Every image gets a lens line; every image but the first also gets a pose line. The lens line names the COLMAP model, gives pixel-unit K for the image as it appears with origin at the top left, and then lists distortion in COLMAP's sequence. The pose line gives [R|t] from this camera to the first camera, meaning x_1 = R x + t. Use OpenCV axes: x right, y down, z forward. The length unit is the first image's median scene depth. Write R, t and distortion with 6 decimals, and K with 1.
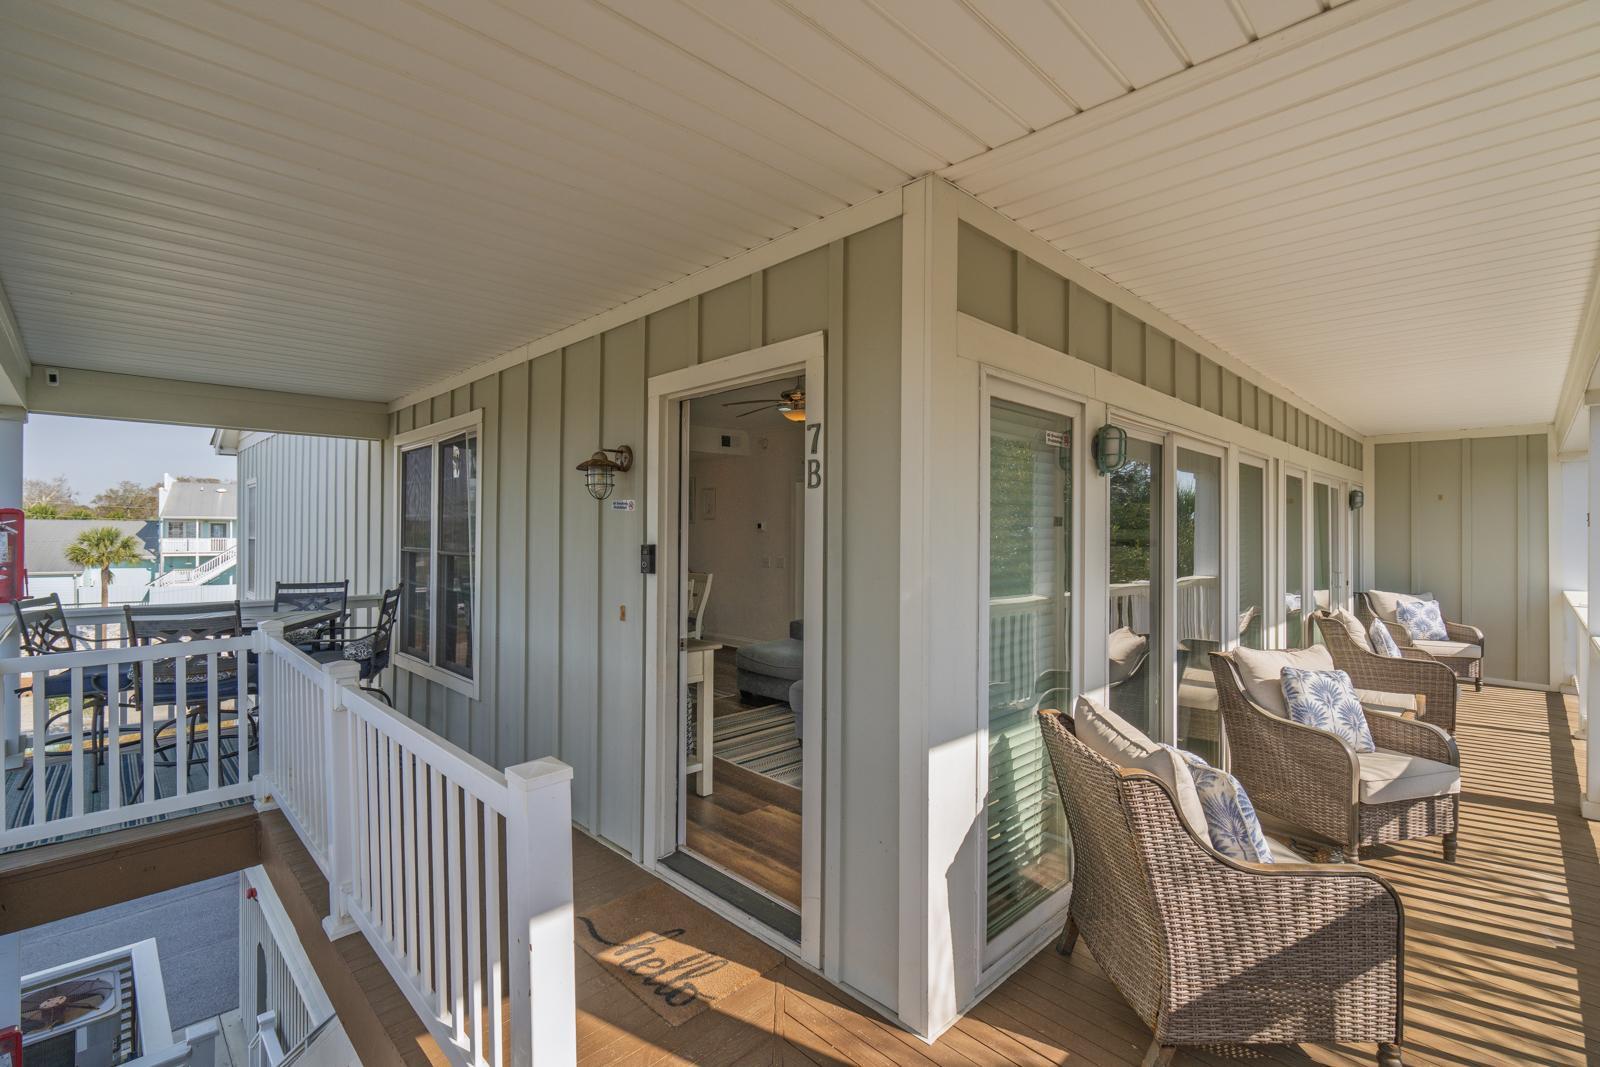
lens RADIAL K [[715.6, 0, 794.3], [0, 715.6, 533.7], [0, 0, 1]] dist [0.000851, -0.004175]
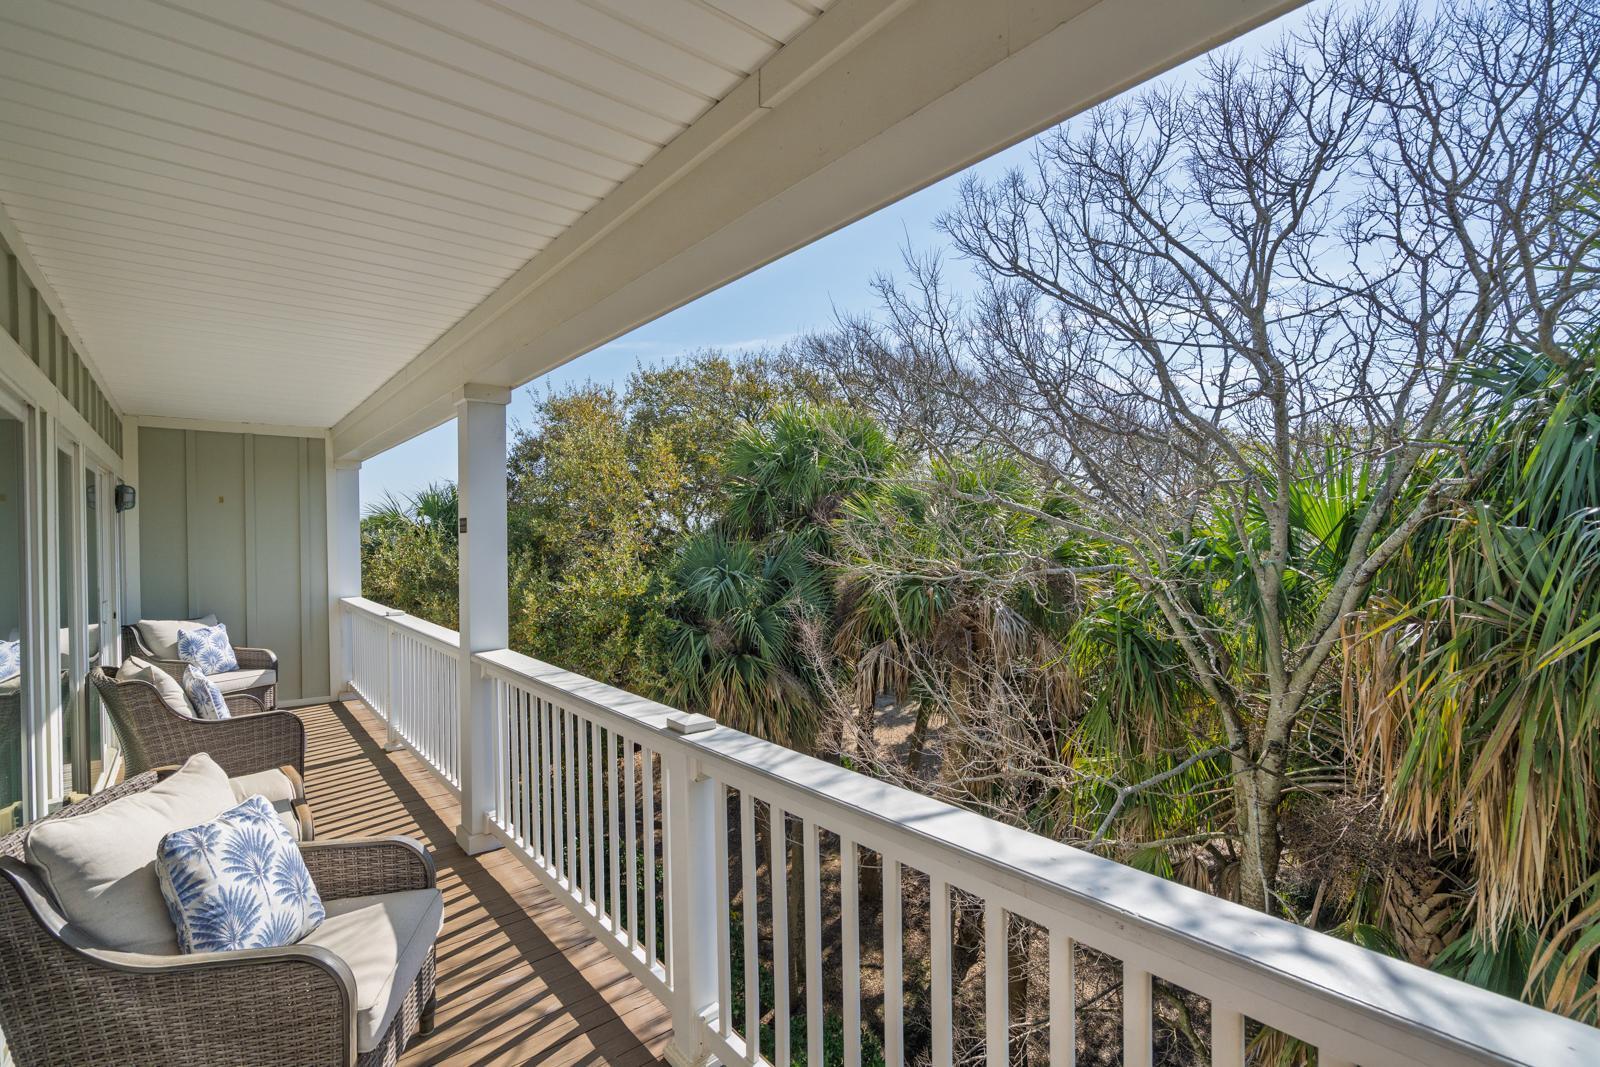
lens RADIAL K [[715.6, 0, 794.3], [0, 715.6, 533.7], [0, 0, 1]] dist [0.000851, -0.004175]
pose [[0.080430, -0.003433, 0.996754, 0.132843], [0.016712, 0.999858, 0.002095, -0.001534], [-0.996620, 0.016490, 0.080476, 0.284444]]
